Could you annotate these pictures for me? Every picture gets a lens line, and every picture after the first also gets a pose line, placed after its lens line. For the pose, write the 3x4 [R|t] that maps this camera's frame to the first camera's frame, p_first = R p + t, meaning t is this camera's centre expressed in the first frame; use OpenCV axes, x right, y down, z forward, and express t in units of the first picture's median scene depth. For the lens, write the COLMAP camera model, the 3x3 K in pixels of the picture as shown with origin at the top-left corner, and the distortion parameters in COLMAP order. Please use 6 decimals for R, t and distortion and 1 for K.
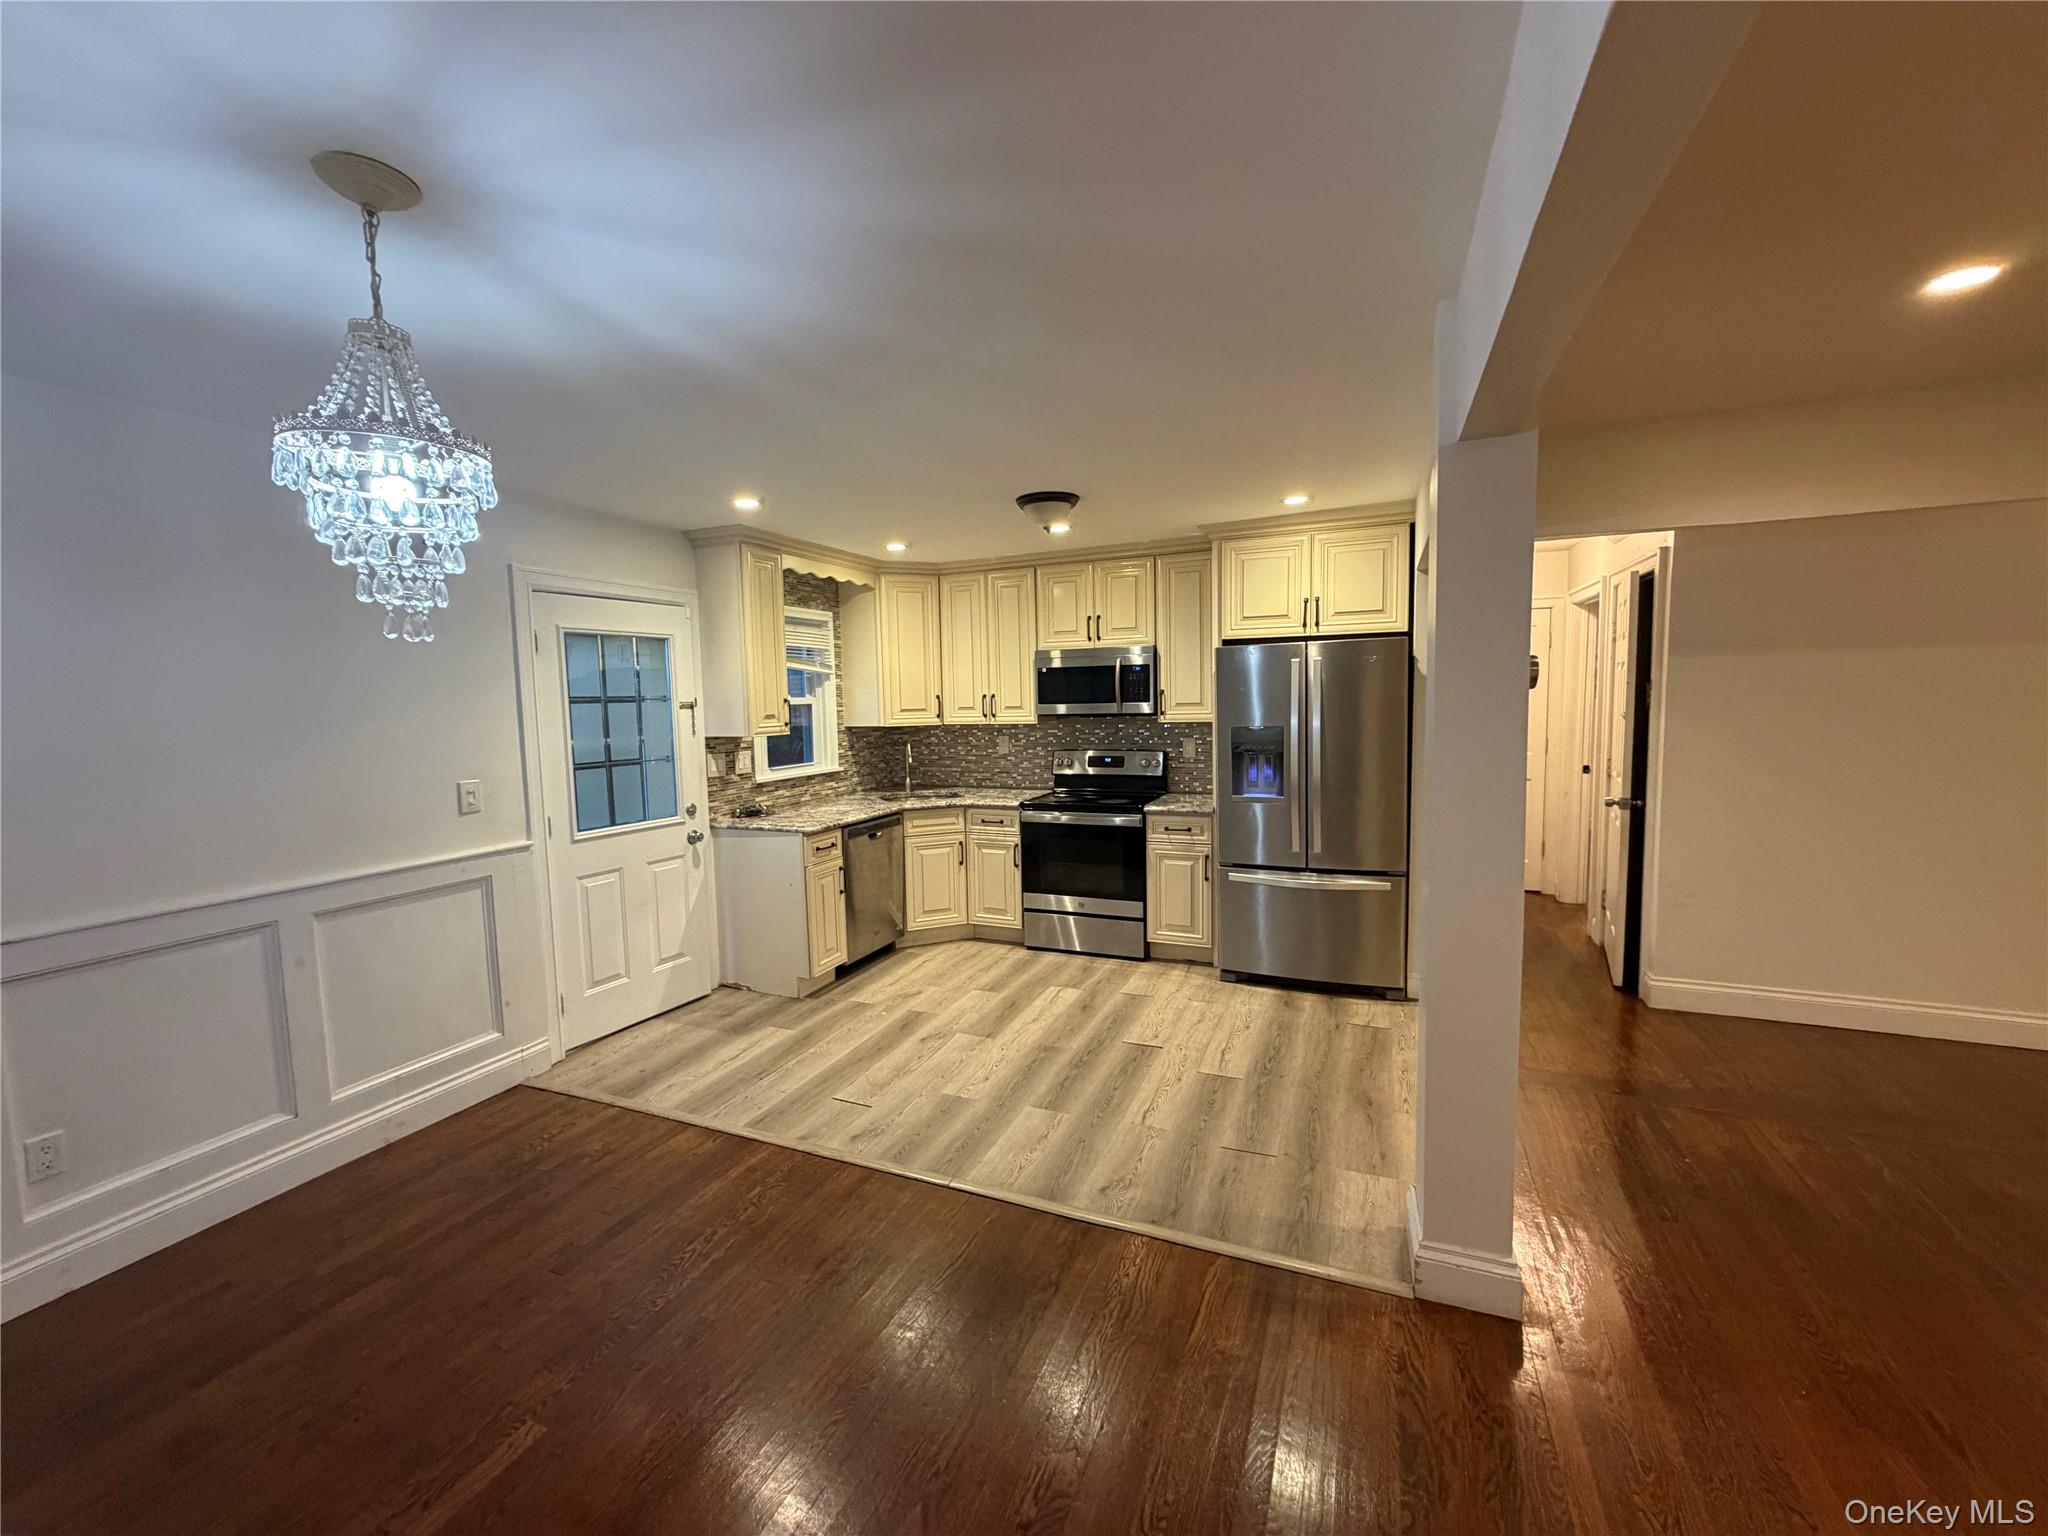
lens RADIAL K [[817.7, 0, 1022.0], [0, 817.7, 768.4], [0, 0, 1]] dist [-0.000997, 0.000025]
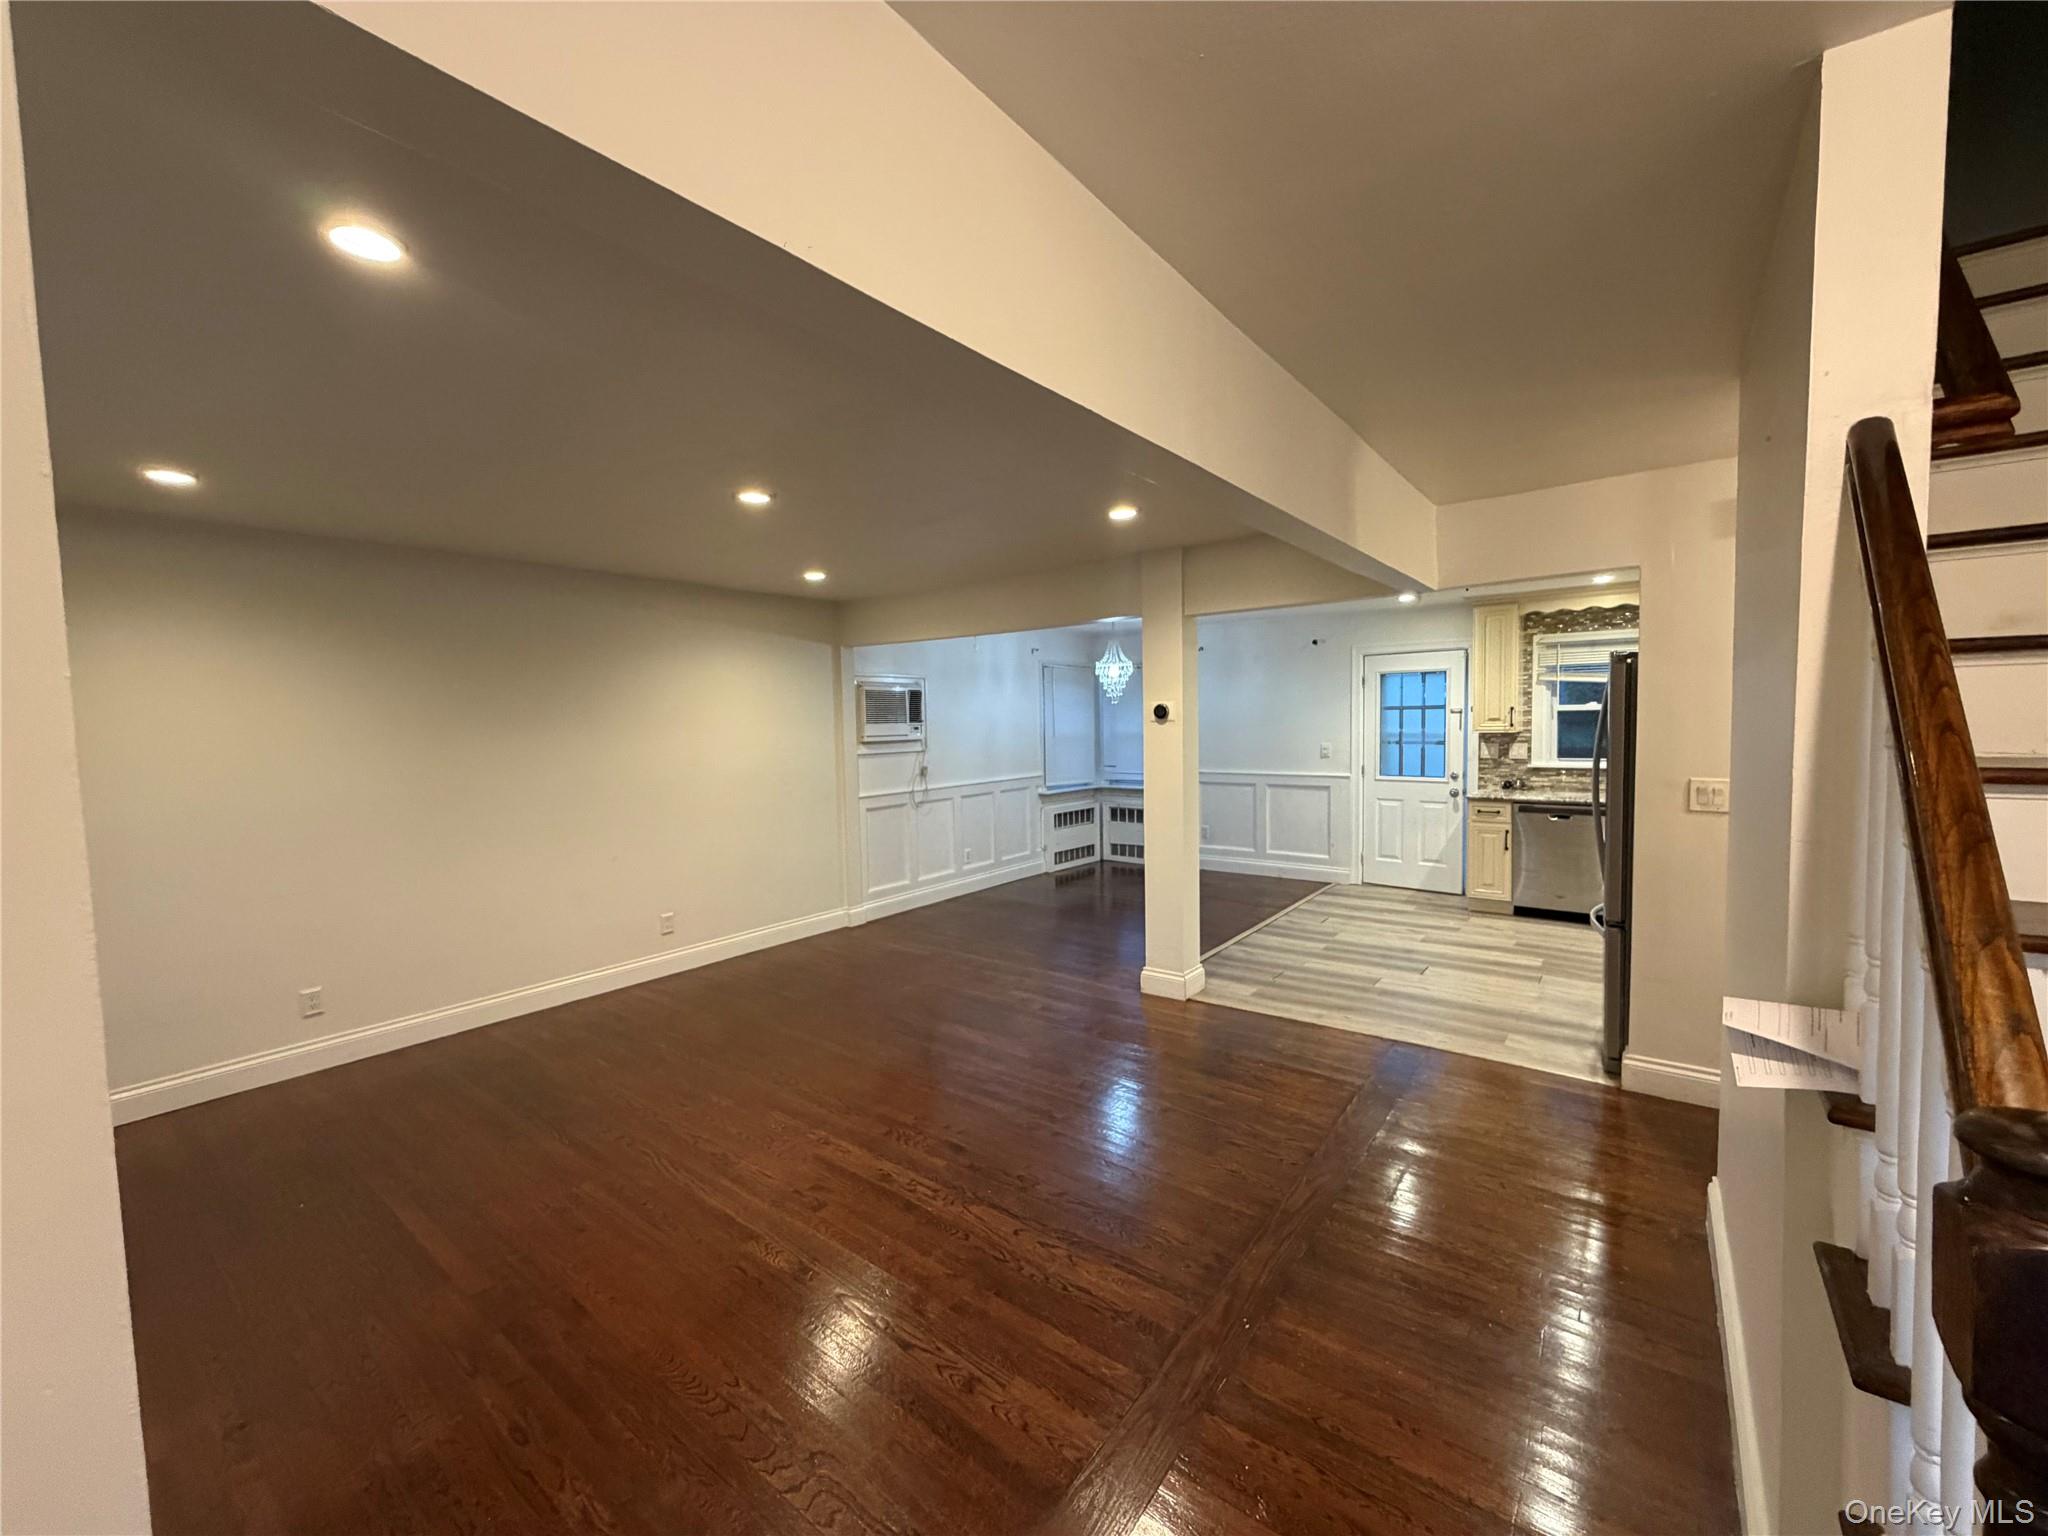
lens RADIAL K [[824.6, 0, 1024.0], [0, 824.6, 768.0], [0, 0, 1]] dist [0.000050, -0.000029]
pose [[-0.251239, 0.085967, -0.964100, 1.392056], [-0.058900, 0.992844, 0.103879, -0.084555], [0.966131, 0.082884, -0.244377, 0.577925]]
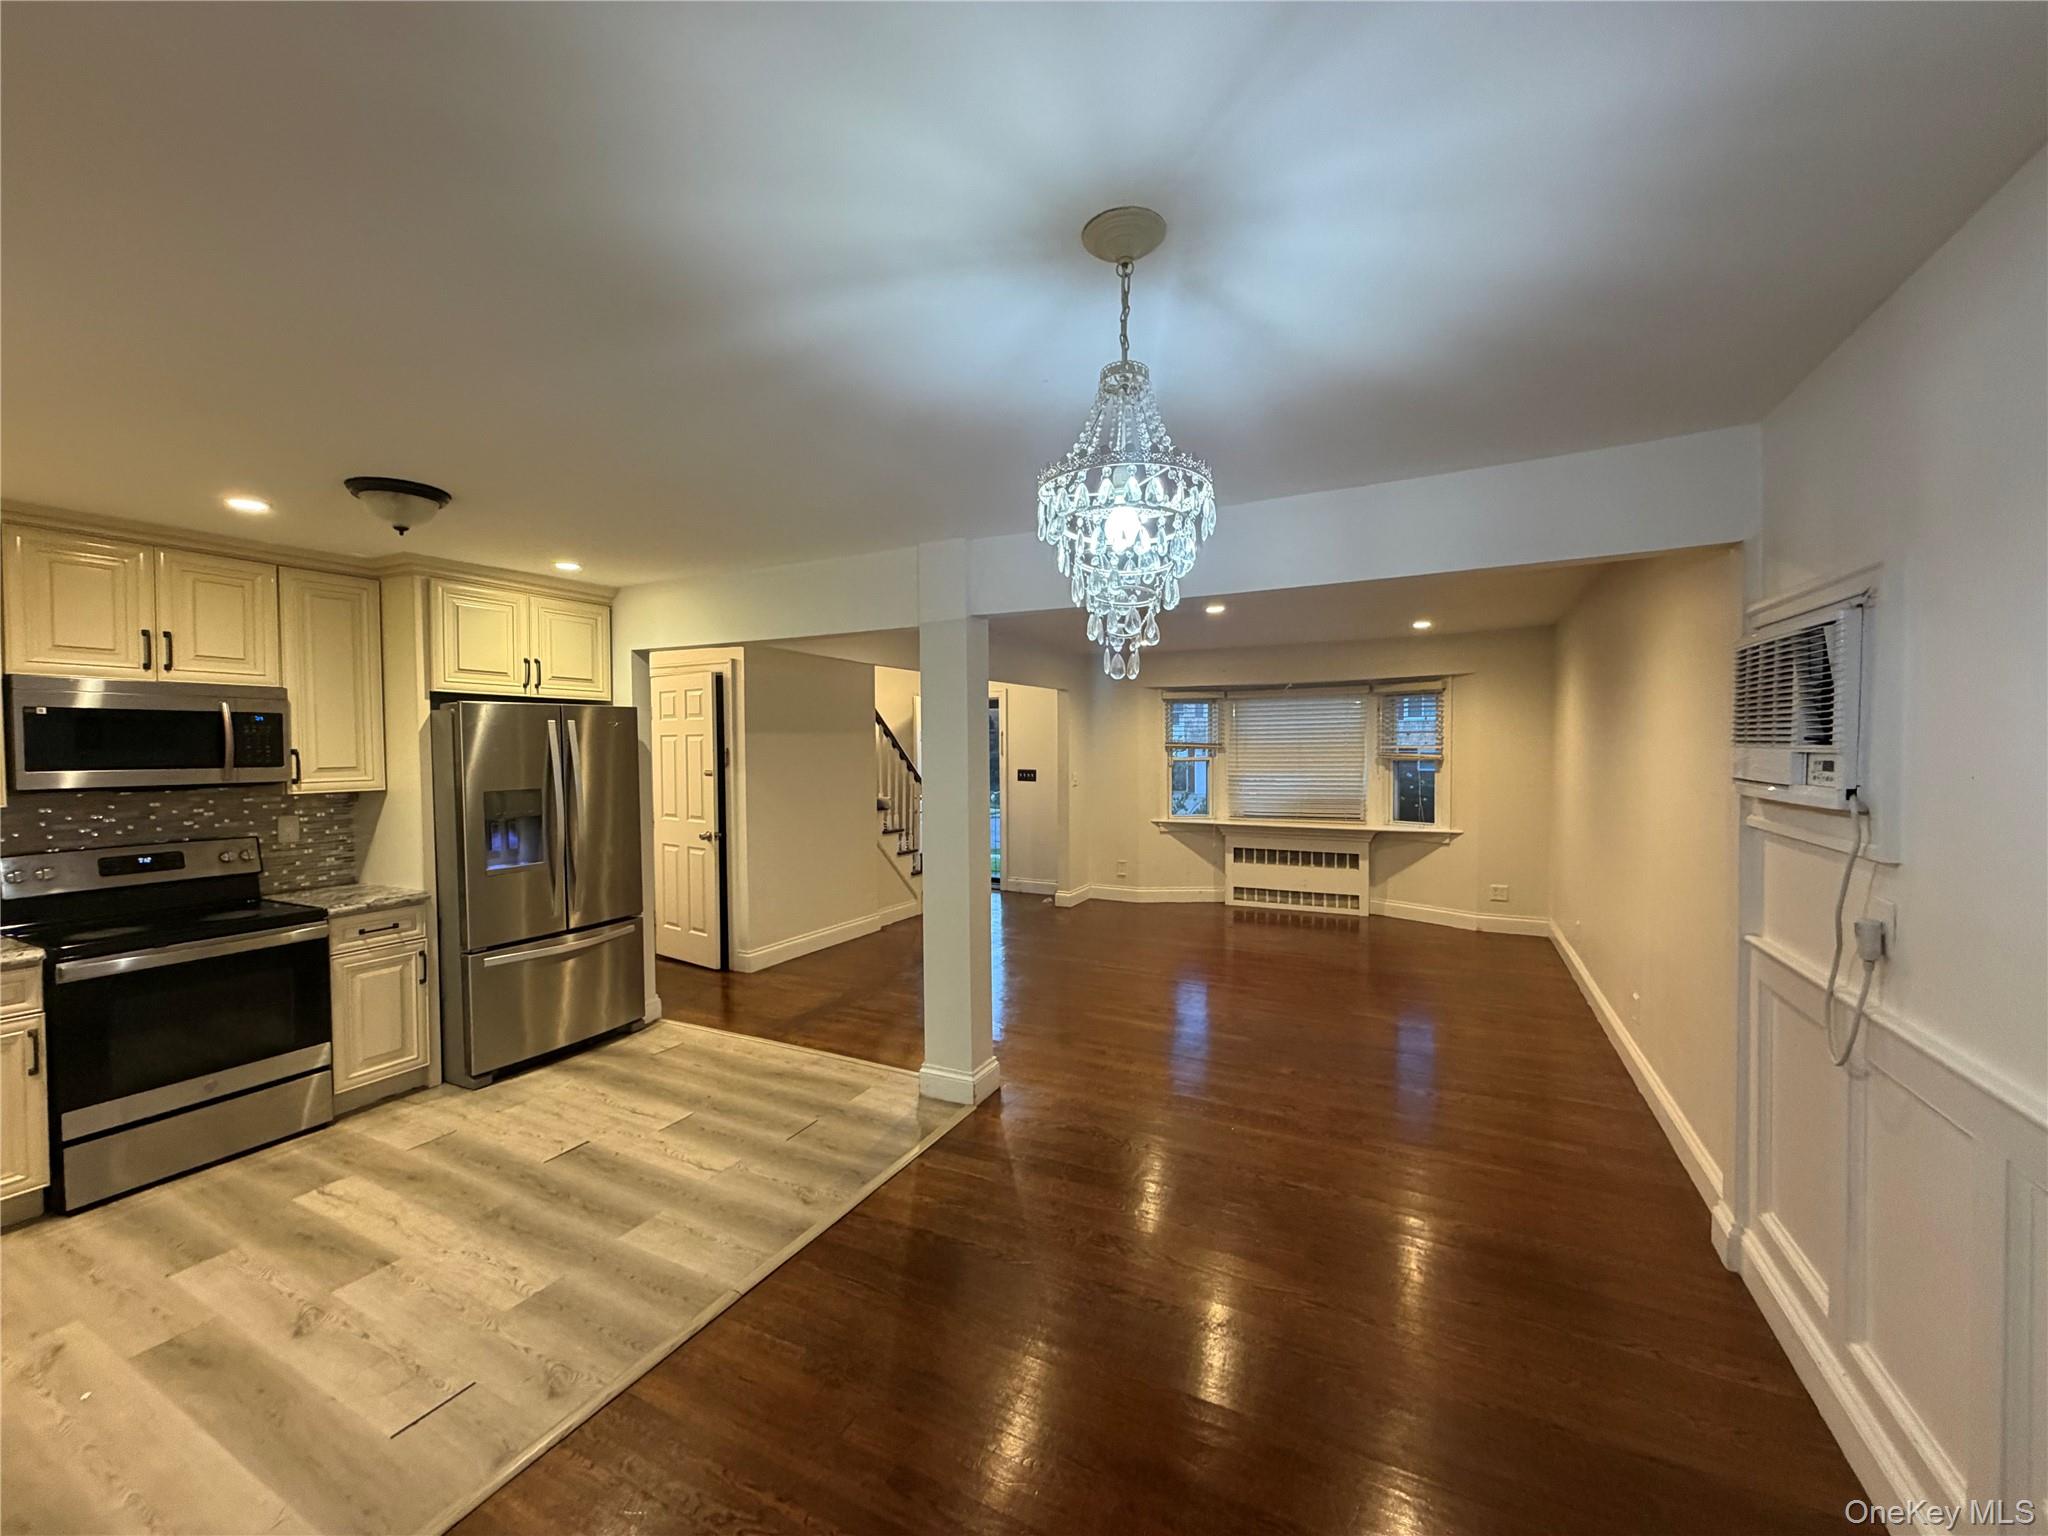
lens RADIAL K [[817.7, 0, 1022.0], [0, 817.7, 768.4], [0, 0, 1]] dist [-0.000997, 0.000025]
pose [[0.066600, -0.005525, 0.997764, -0.599655], [0.096046, 0.995376, -0.000899, -0.019385], [-0.993146, 0.095891, 0.066823, 0.365315]]
